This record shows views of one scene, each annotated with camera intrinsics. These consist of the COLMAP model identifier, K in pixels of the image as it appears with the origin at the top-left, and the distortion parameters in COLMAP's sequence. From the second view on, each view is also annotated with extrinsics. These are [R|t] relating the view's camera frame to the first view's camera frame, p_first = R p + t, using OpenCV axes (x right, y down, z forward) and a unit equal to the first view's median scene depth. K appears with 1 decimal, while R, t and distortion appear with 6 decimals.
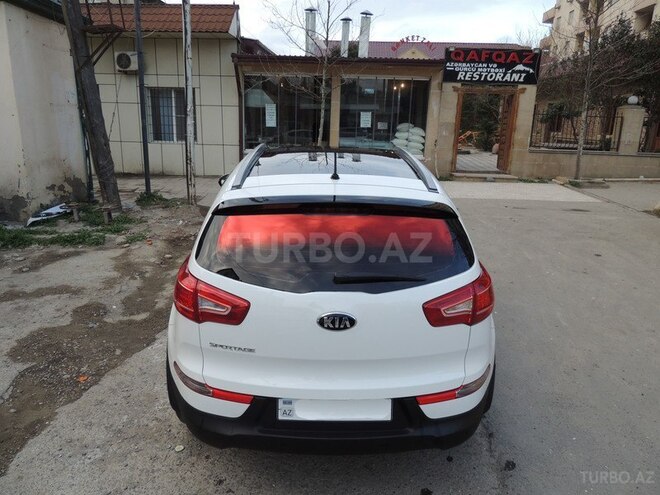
lens RADIAL K [[472.1, 0, 330.8], [0, 472.1, 247.3], [0, 0, 1]] dist [-0.020894, 0.002973]
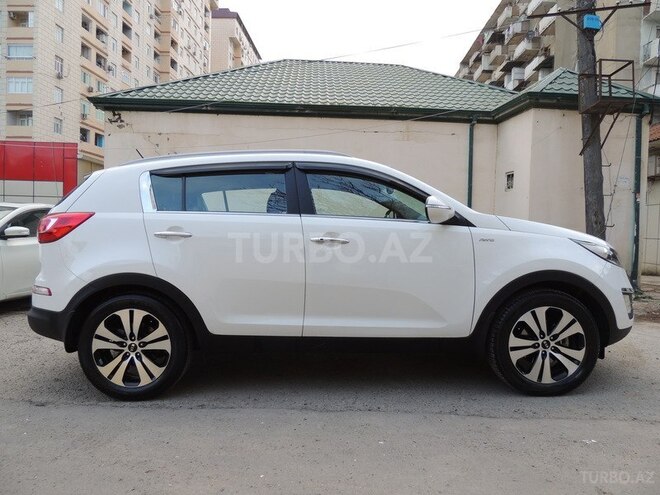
lens RADIAL K [[472.1, 0, 330.8], [0, 472.1, 247.3], [0, 0, 1]] dist [-0.020894, 0.002973]
pose [[0.001798, 0.013622, -0.999906, 0.624387], [-0.287786, 0.957613, 0.012528, -0.037203], [0.957693, 0.287736, 0.005642, 0.657152]]
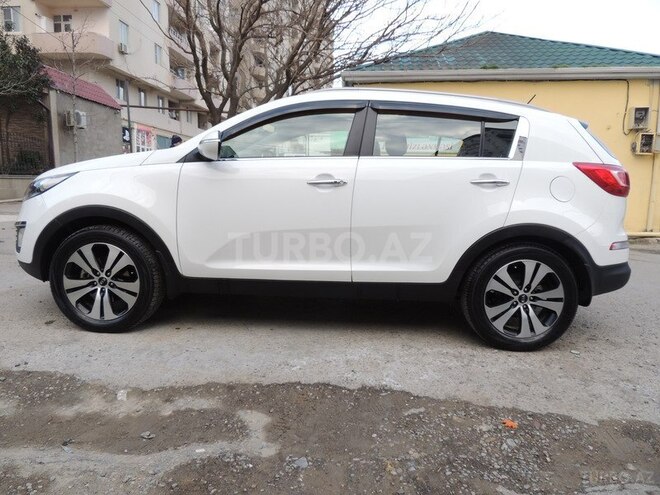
lens RADIAL K [[472.1, 0, 330.8], [0, 472.1, 247.3], [0, 0, 1]] dist [-0.020894, 0.002973]
pose [[0.038309, -0.158352, 0.986639, -0.615032], [0.253822, 0.956522, 0.143663, -0.045934], [-0.966492, 0.244927, 0.076836, 0.627222]]
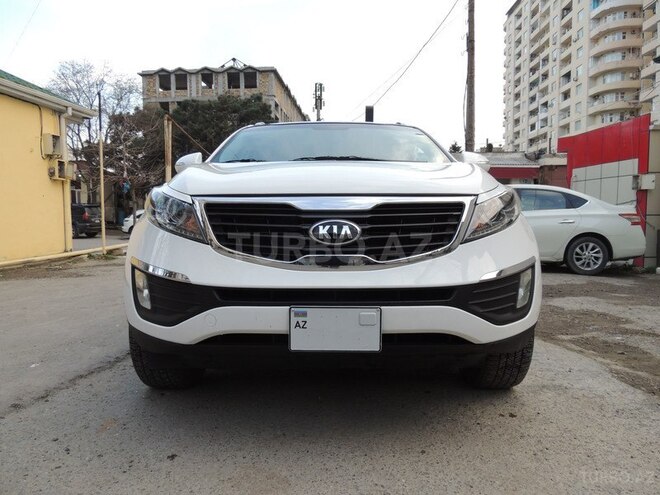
lens RADIAL K [[472.1, 0, 330.8], [0, 472.1, 247.3], [0, 0, 1]] dist [-0.020894, 0.002973]
pose [[-0.999794, -0.017795, 0.009753, -0.009862], [-0.013495, 0.942006, 0.335324, -0.188323], [-0.015155, 0.335124, -0.942052, 1.254595]]
